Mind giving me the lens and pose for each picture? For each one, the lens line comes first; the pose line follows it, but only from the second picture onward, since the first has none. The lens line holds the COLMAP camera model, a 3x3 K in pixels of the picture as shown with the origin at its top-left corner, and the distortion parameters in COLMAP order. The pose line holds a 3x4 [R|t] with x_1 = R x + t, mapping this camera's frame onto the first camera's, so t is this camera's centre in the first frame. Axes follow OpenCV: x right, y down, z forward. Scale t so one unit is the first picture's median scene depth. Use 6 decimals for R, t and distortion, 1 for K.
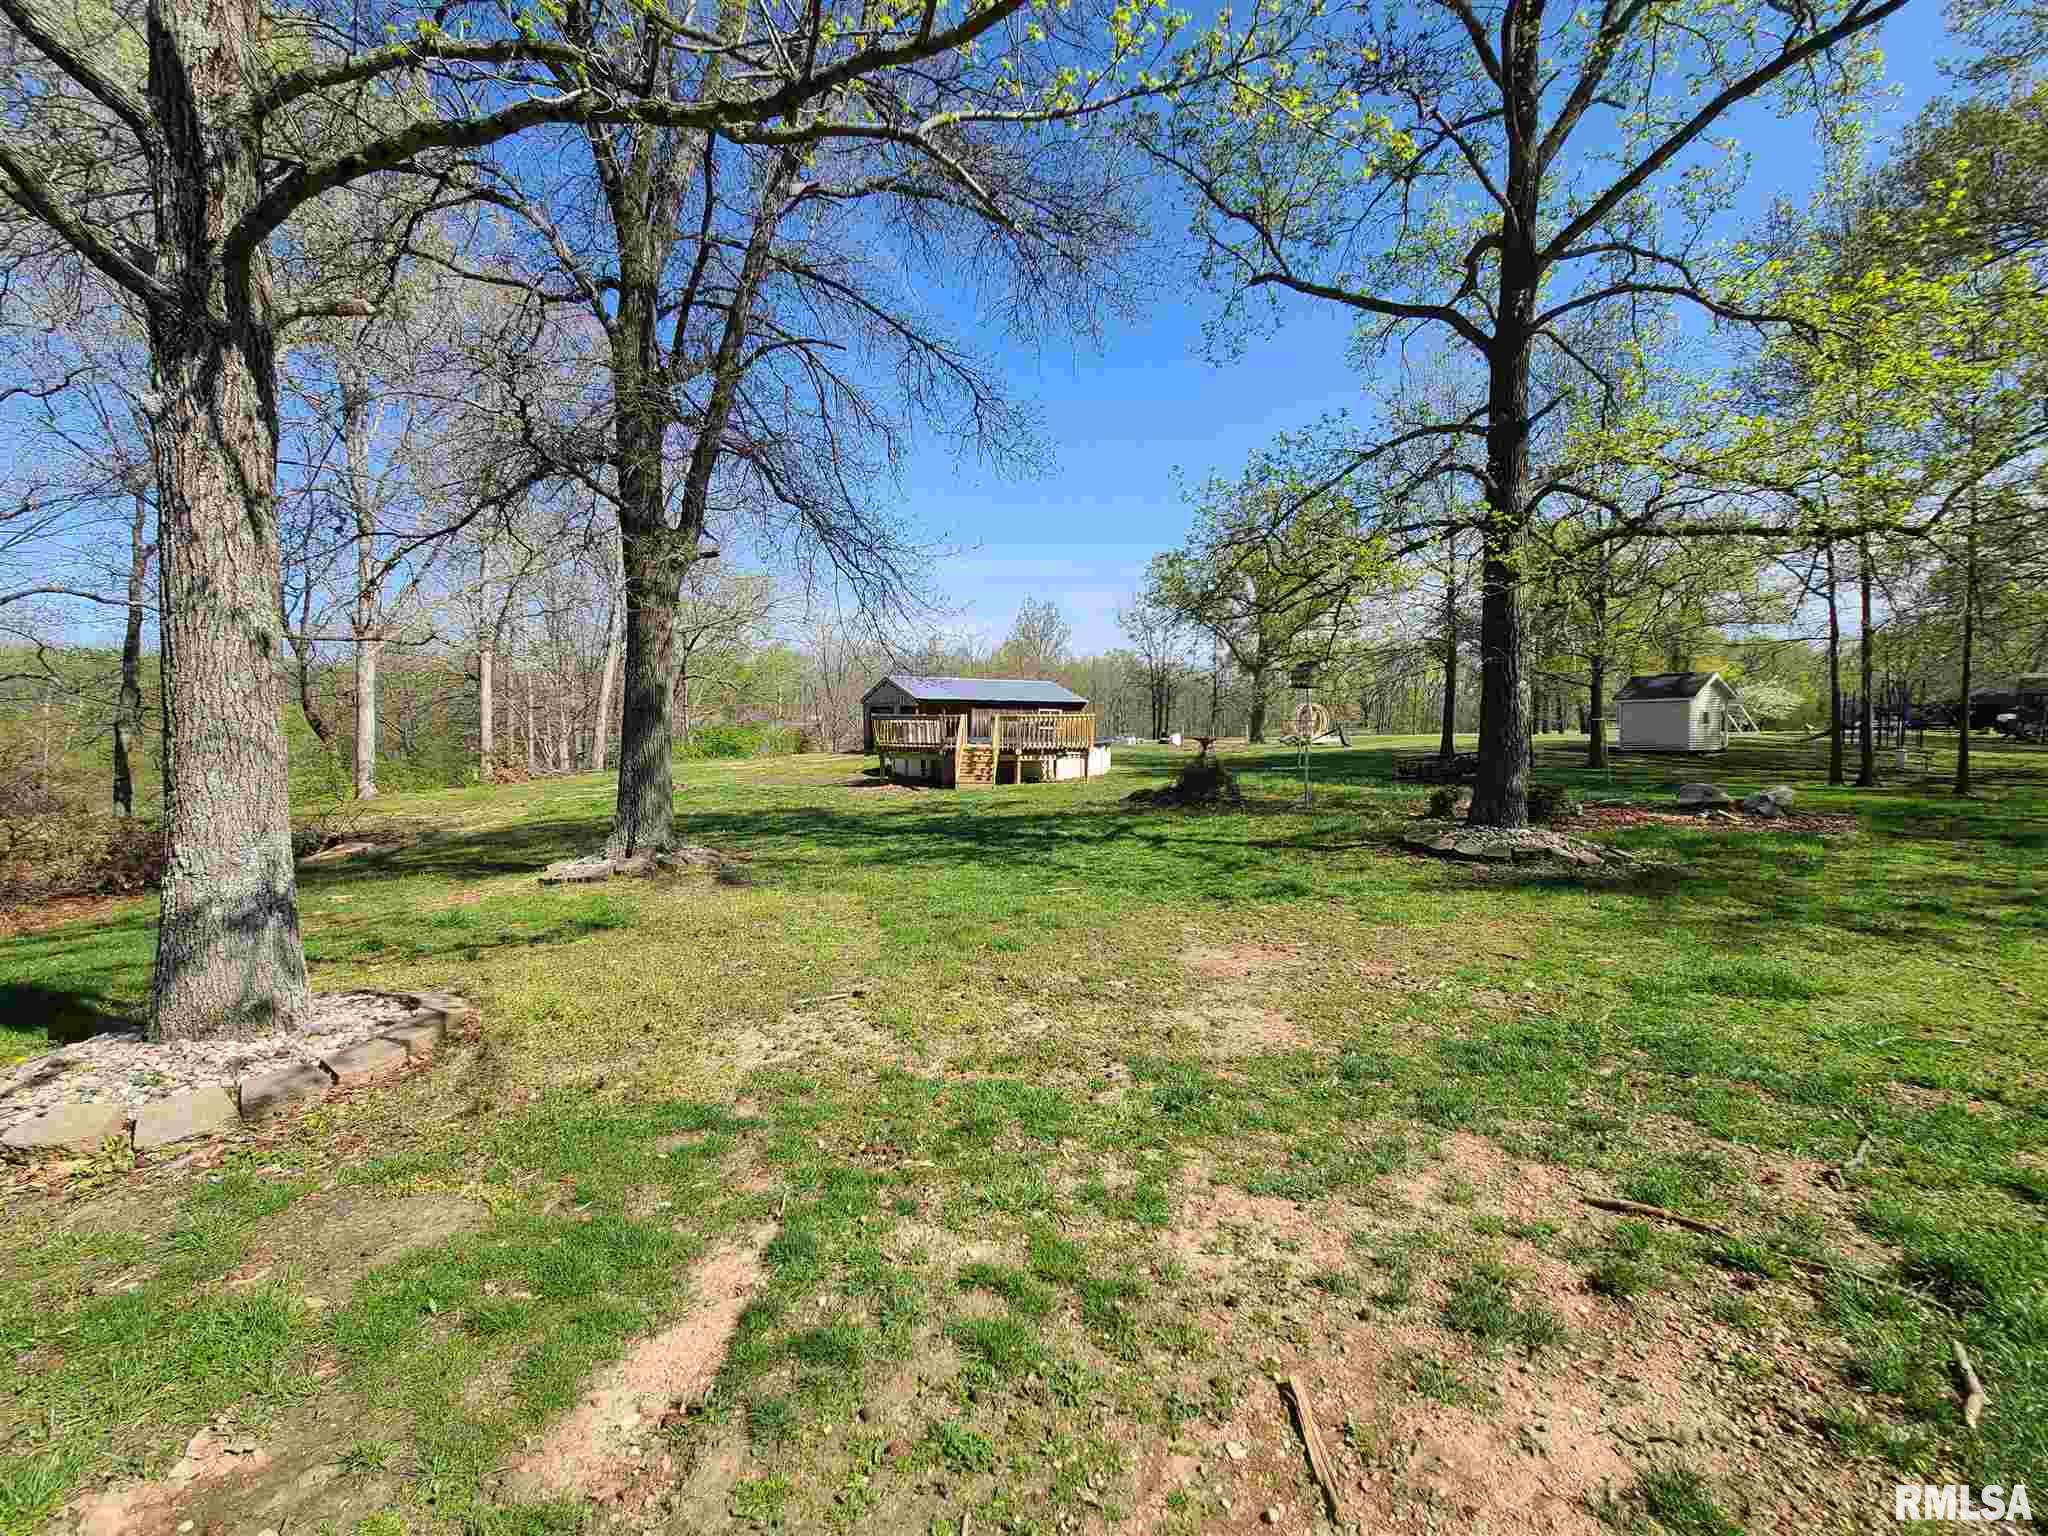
lens RADIAL K [[823.2, 0, 1024.0], [0, 823.2, 768.0], [0, 0, 1]] dist [0.000804, -0.000176]
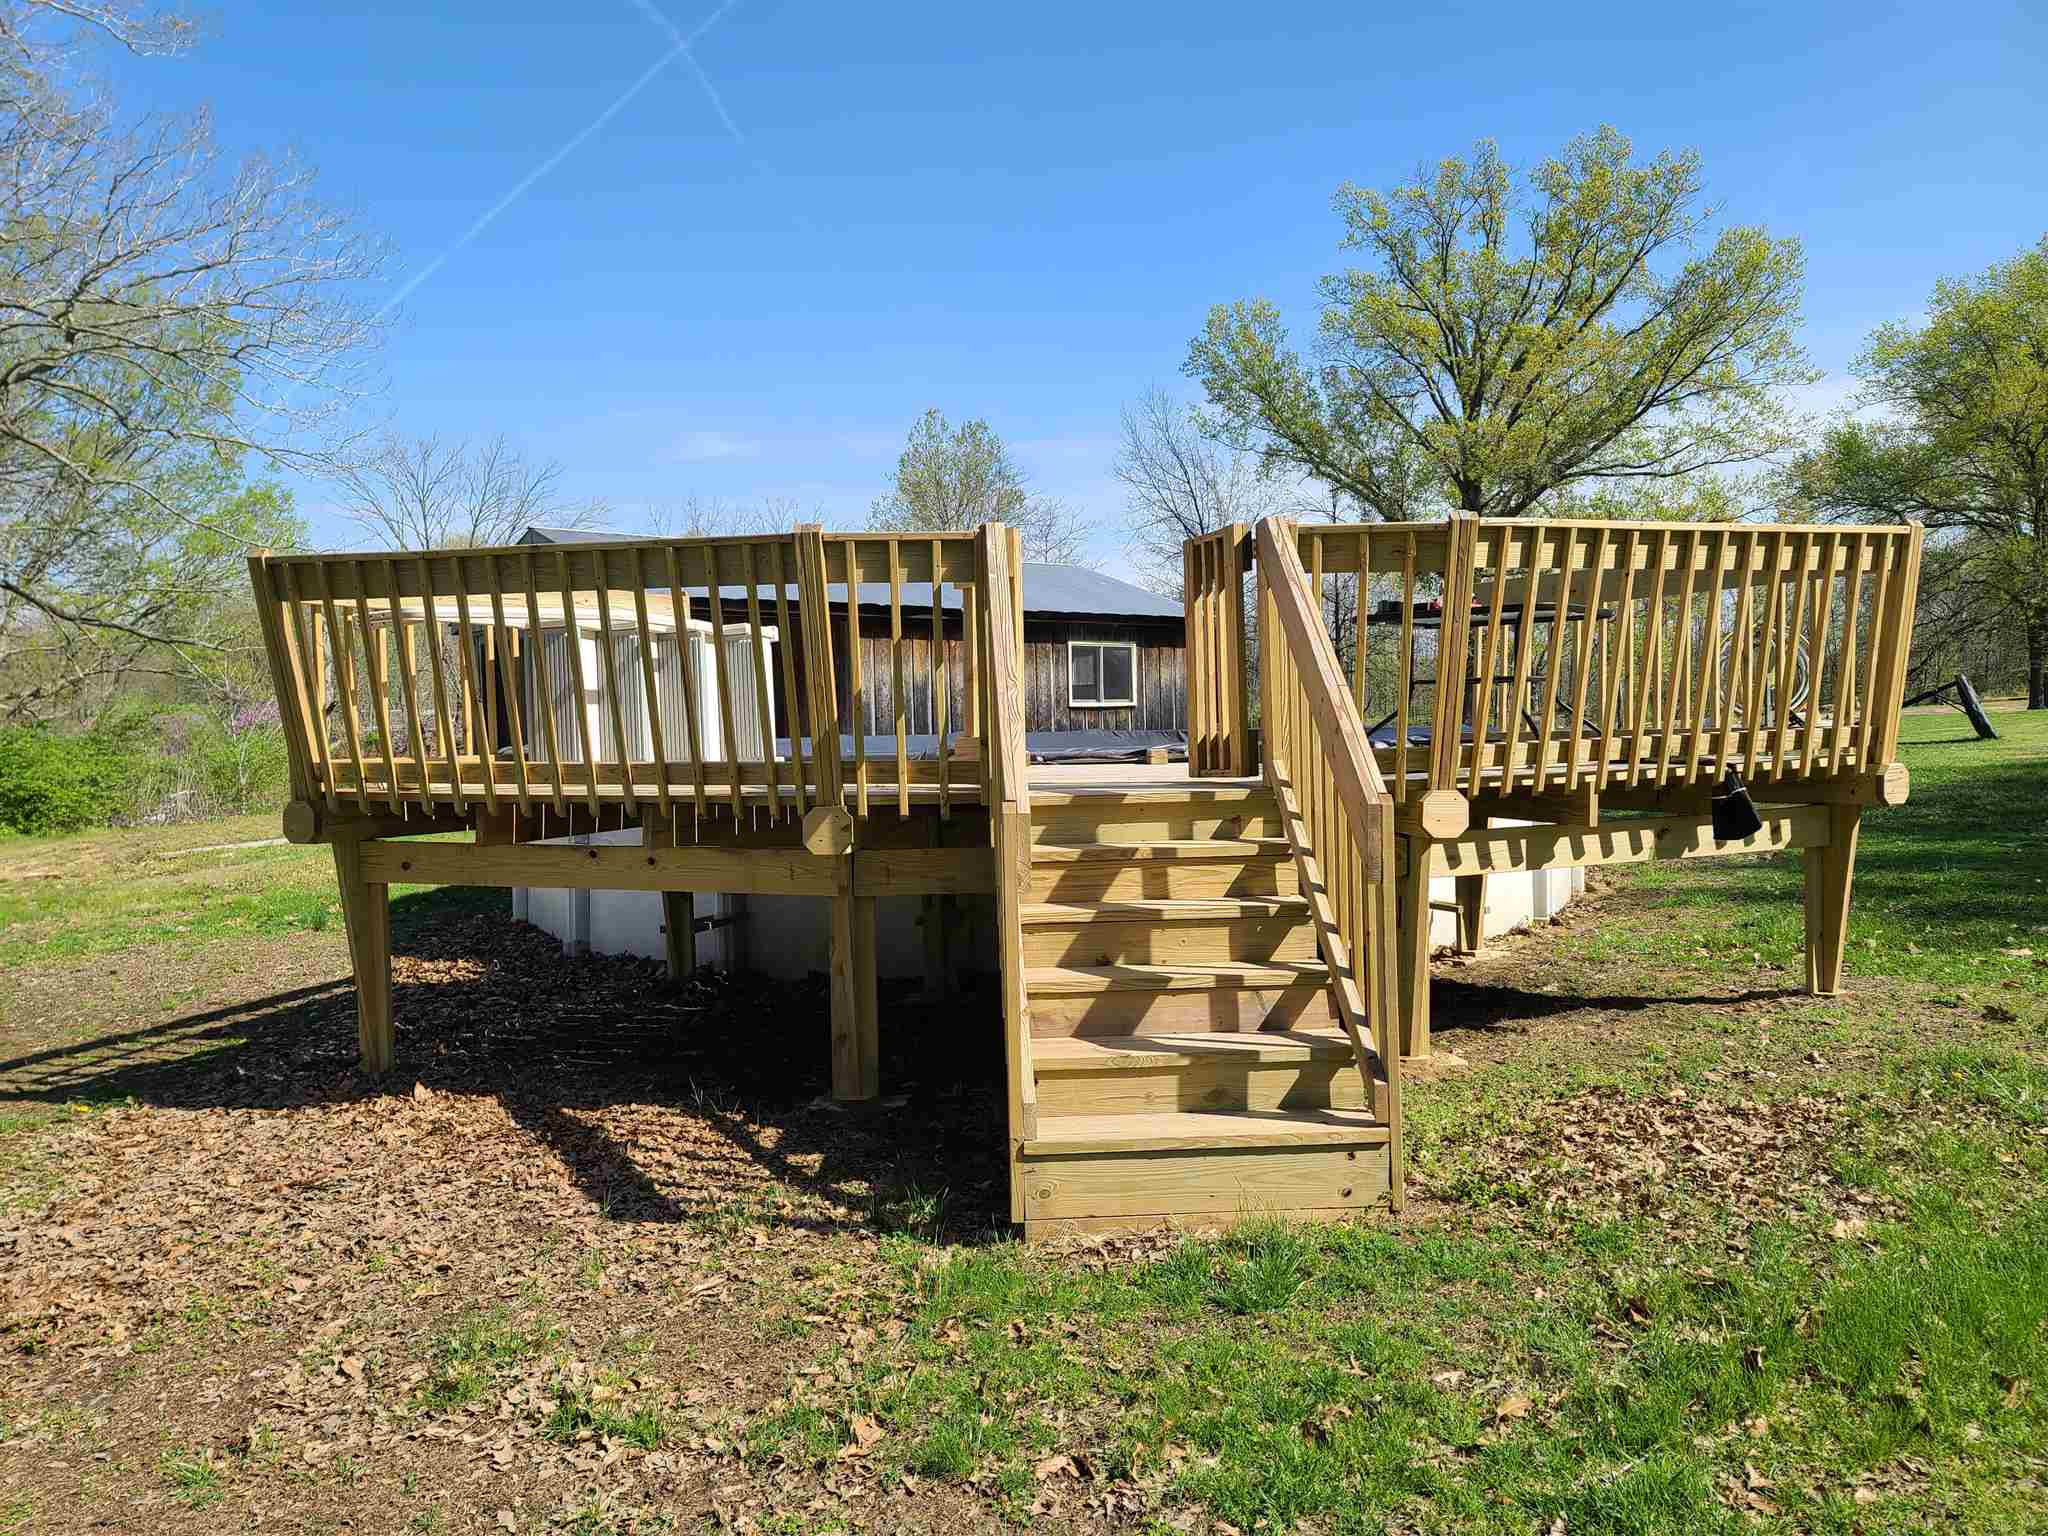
lens RADIAL K [[1494.7, 0, 1024.0], [0, 1494.7, 768.0], [0, 0, 1]] dist [0.000138, 0.000046]
pose [[0.994289, -0.018371, 0.105131, -0.159295], [0.020659, 0.999572, -0.020716, -0.040398], [-0.104706, 0.022770, 0.994243, 1.315002]]
